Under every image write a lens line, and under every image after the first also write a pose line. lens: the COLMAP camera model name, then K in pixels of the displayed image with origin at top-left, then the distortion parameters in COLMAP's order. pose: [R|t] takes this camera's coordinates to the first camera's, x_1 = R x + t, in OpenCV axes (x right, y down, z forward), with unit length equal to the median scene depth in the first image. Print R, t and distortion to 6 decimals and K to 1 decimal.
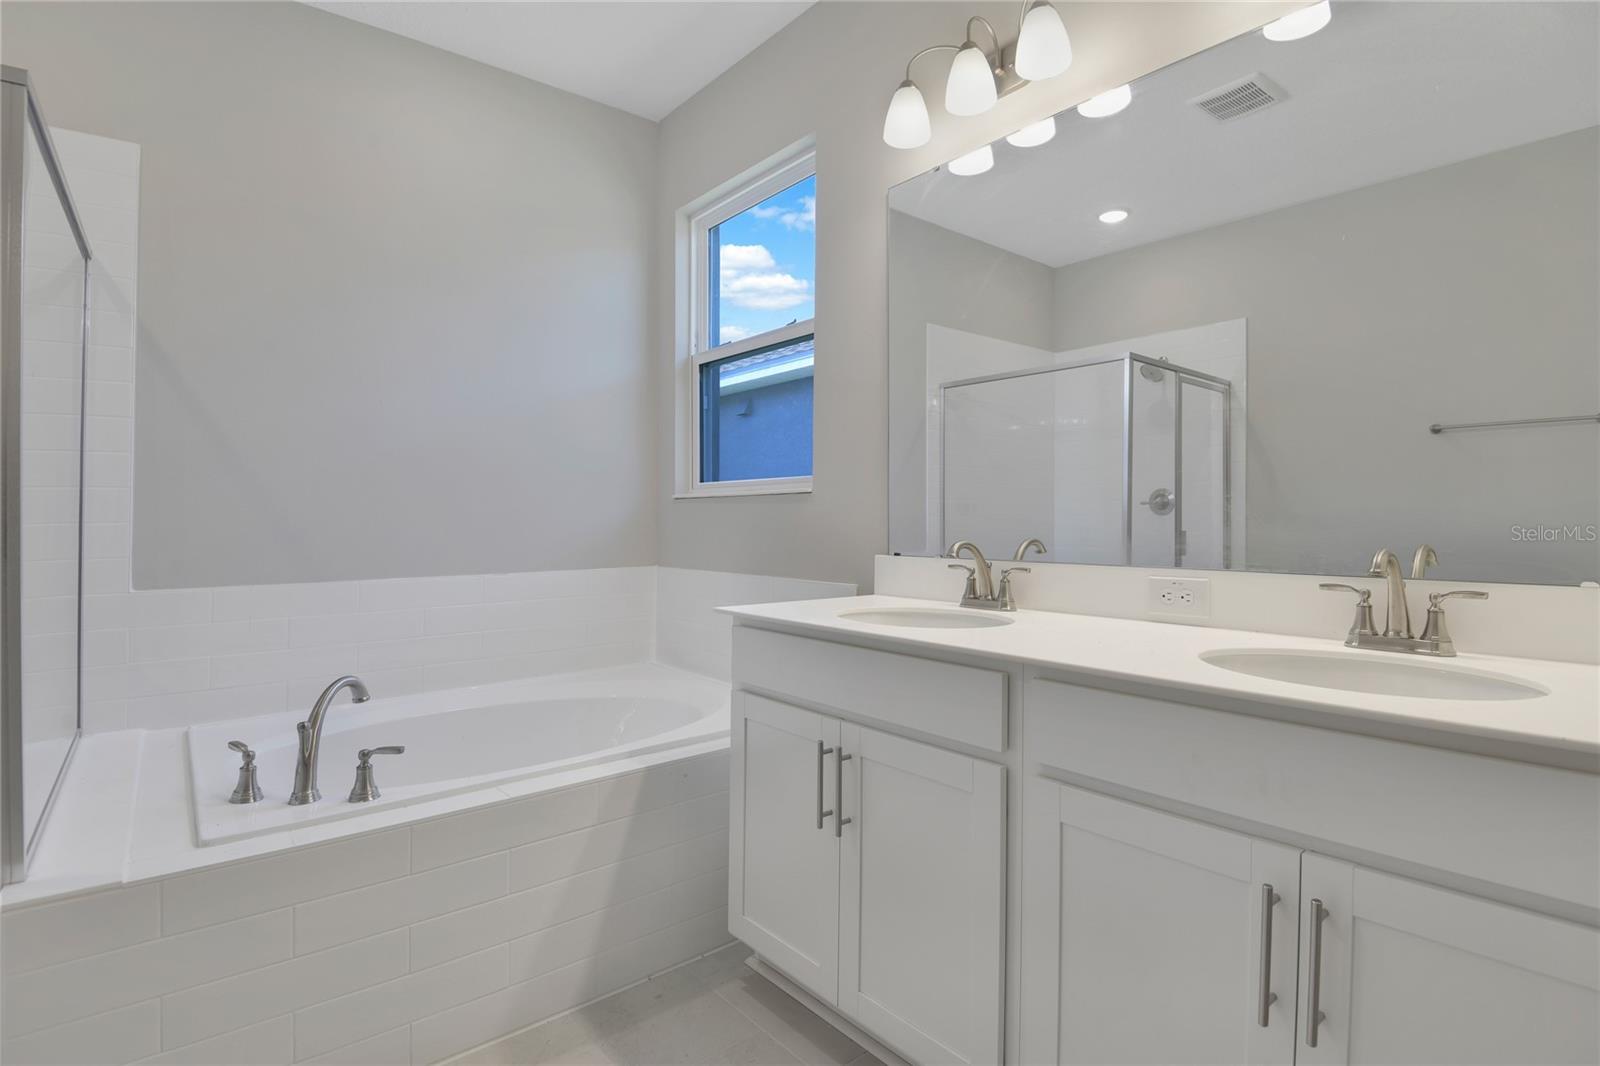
lens RADIAL K [[767.2, 0, 790.6], [0, 767.2, 522.0], [0, 0, 1]] dist [-0.021857, -0.003478]
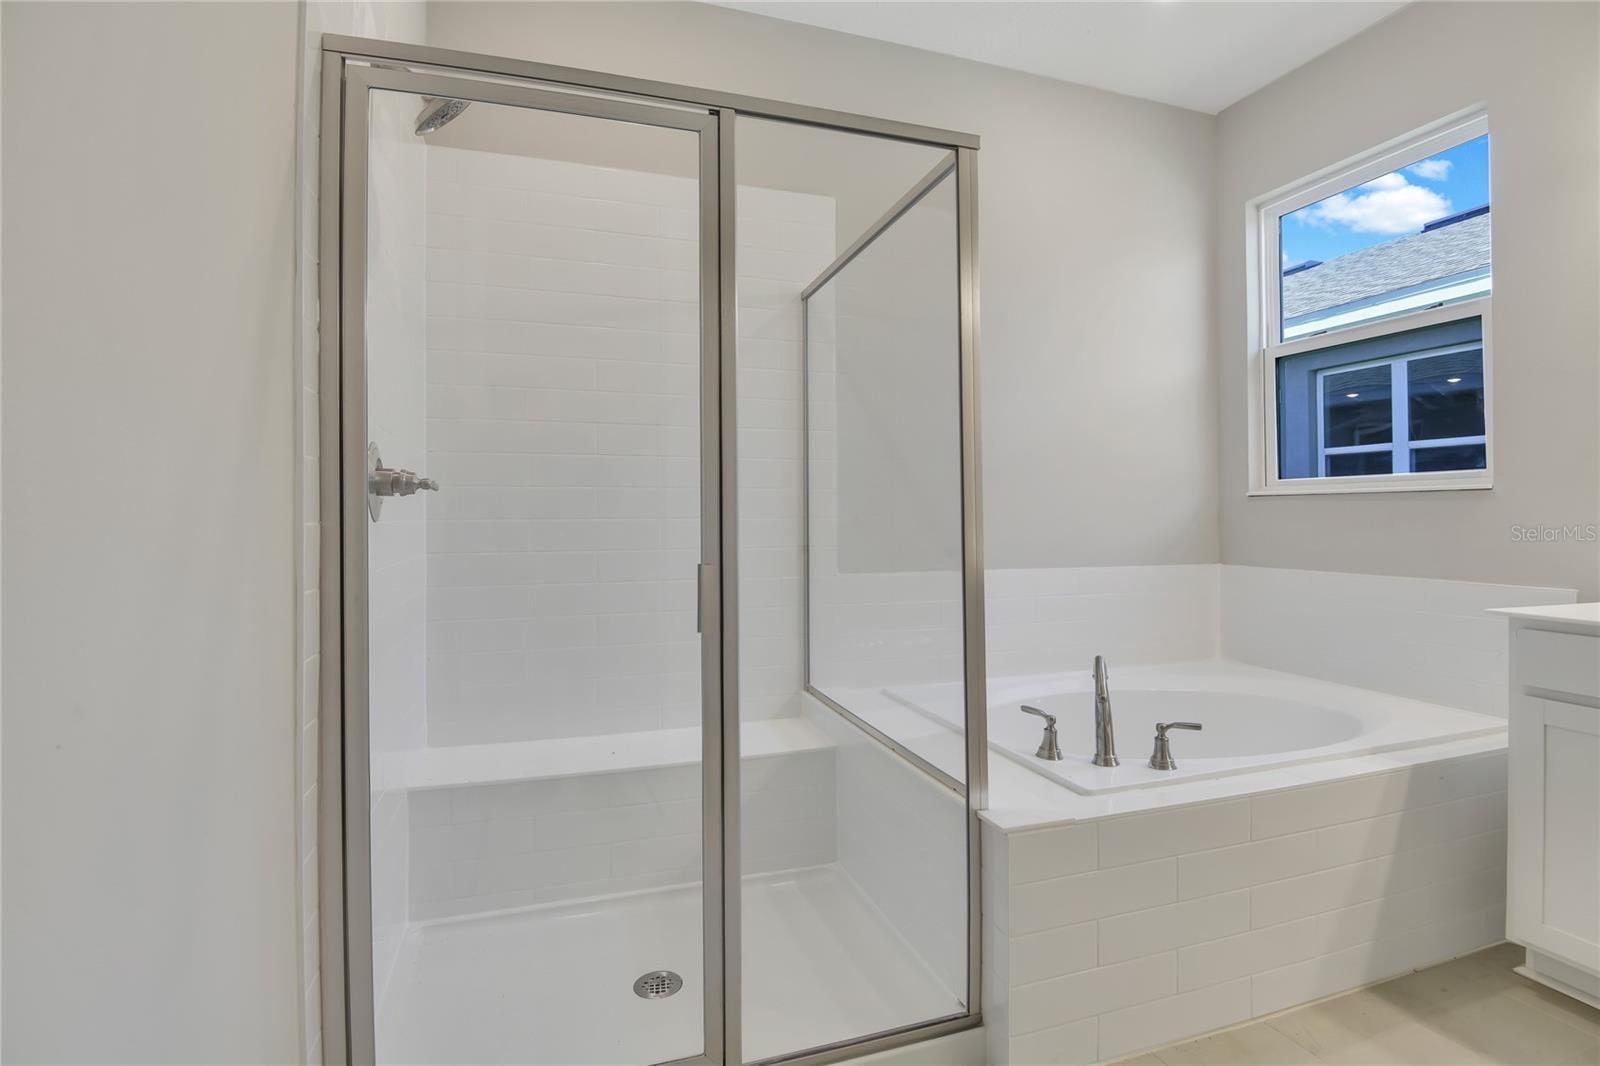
lens RADIAL K [[767.2, 0, 798.7], [0, 767.2, 525.5], [0, 0, 1]] dist [-0.021857, -0.003478]
pose [[0.937632, 0.011874, -0.347426, -0.476378], [-0.009016, 0.999911, 0.009842, 0.004162], [0.347512, -0.006096, 0.937656, -0.156235]]
